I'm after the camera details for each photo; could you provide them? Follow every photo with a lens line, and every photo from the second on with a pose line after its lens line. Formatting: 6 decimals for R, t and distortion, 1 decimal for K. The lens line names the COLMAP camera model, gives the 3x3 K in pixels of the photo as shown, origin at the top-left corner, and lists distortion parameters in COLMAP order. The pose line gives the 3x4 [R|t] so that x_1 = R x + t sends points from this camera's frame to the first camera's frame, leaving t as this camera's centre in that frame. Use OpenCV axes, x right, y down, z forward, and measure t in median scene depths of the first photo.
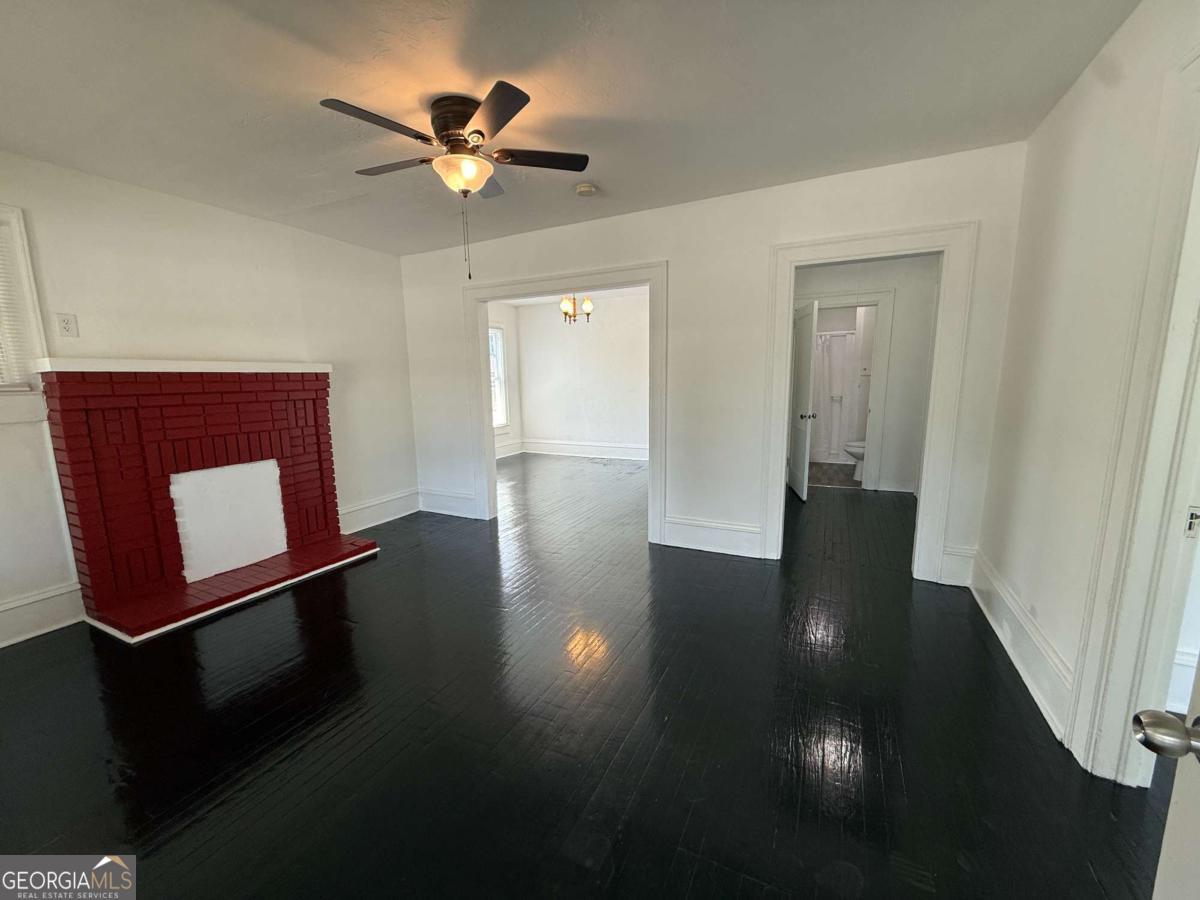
lens RADIAL K [[481.6, 0, 598.4], [0, 481.6, 447.4], [0, 0, 1]] dist [0.001444, 0.000149]
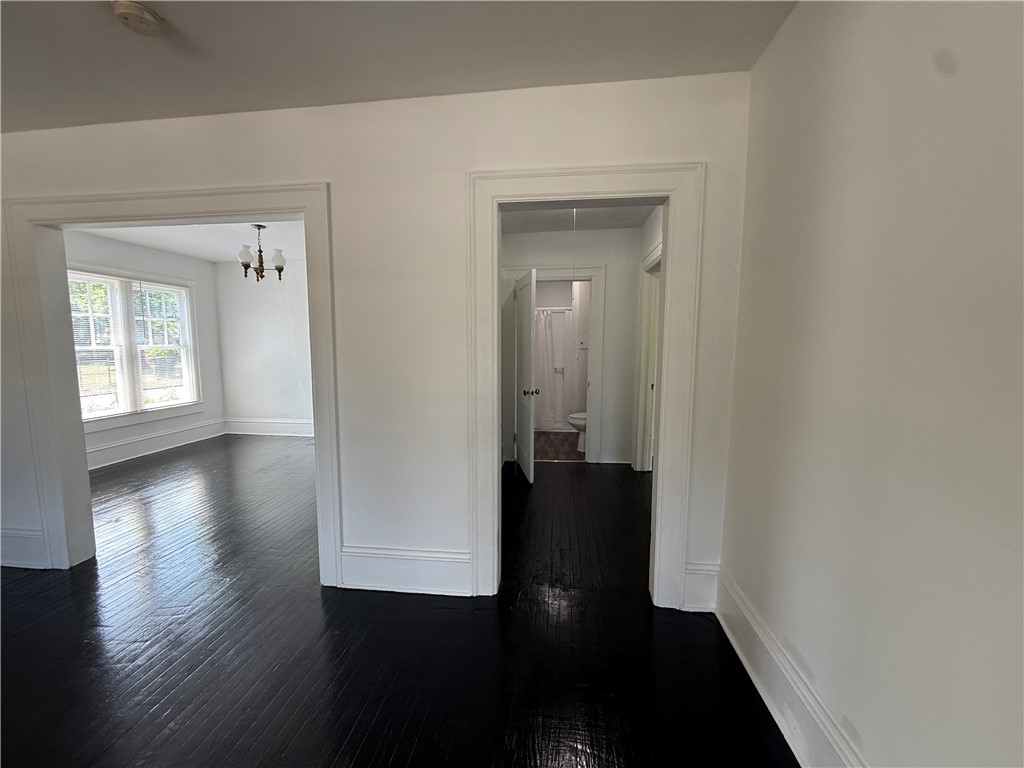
lens RADIAL K [[410.9, 0, 513.6], [0, 410.9, 376.6], [0, 0, 1]] dist [0.001444, 0.000149]
pose [[0.941374, -0.009791, 0.337223, 0.133392], [0.034625, 0.997104, -0.067705, -0.041356], [-0.335583, 0.075412, 0.938987, 0.259732]]
